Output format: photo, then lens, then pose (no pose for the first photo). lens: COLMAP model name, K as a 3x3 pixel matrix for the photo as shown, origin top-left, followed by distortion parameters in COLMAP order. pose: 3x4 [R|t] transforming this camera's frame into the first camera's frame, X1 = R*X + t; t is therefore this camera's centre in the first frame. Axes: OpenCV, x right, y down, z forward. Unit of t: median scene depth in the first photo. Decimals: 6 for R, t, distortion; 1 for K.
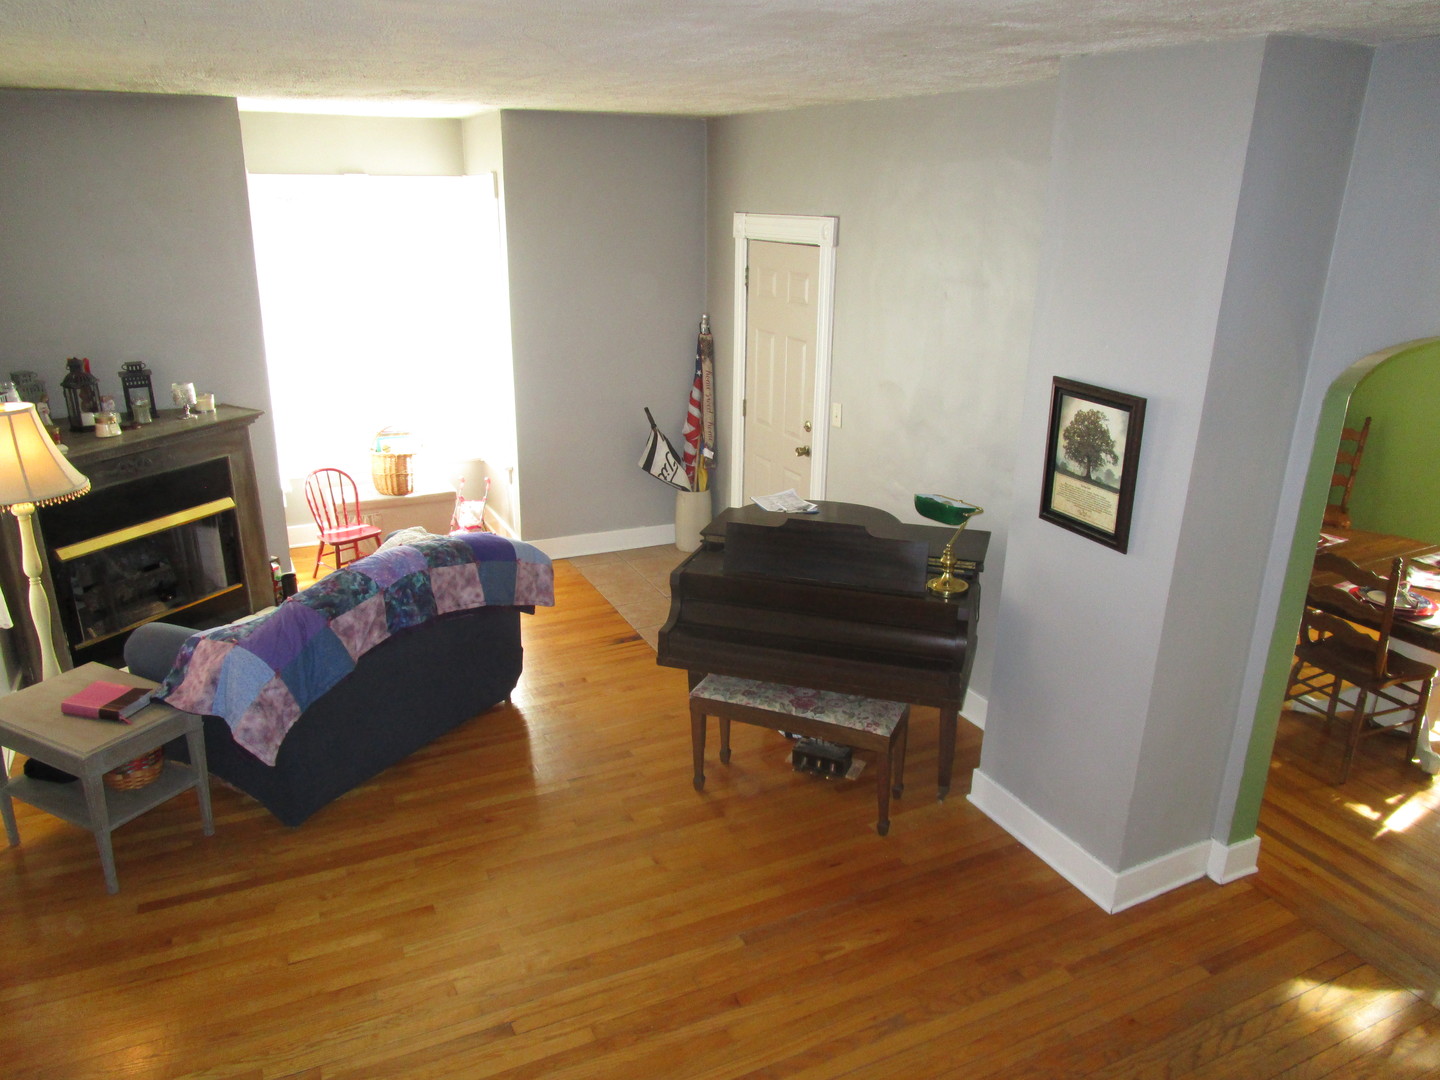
lens RADIAL K [[1027.6, 0, 711.8], [0, 1027.6, 531.1], [0, 0, 1]] dist [-0.014585, 0.001605]
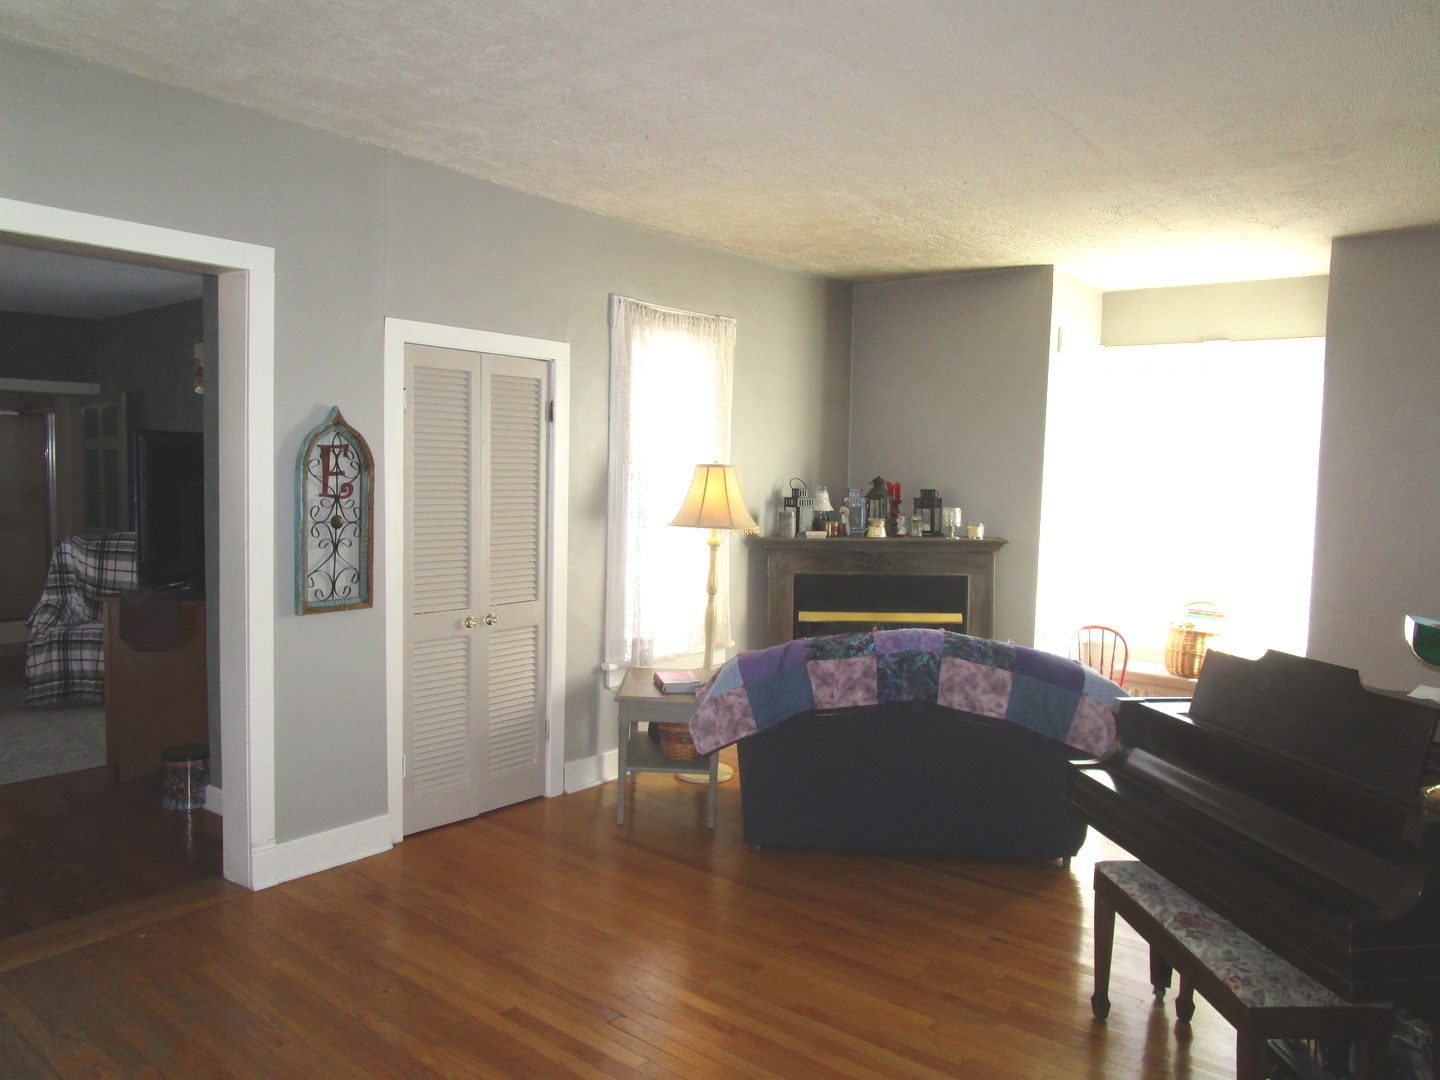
lens RADIAL K [[1027.6, 0, 716.1], [0, 1027.6, 538.0], [0, 0, 1]] dist [-0.014585, 0.001605]
pose [[0.450927, 0.063657, -0.890288, 0.517983], [-0.302800, 0.949212, -0.085496, 0.086458], [0.839629, 0.308131, 0.447301, 0.394431]]
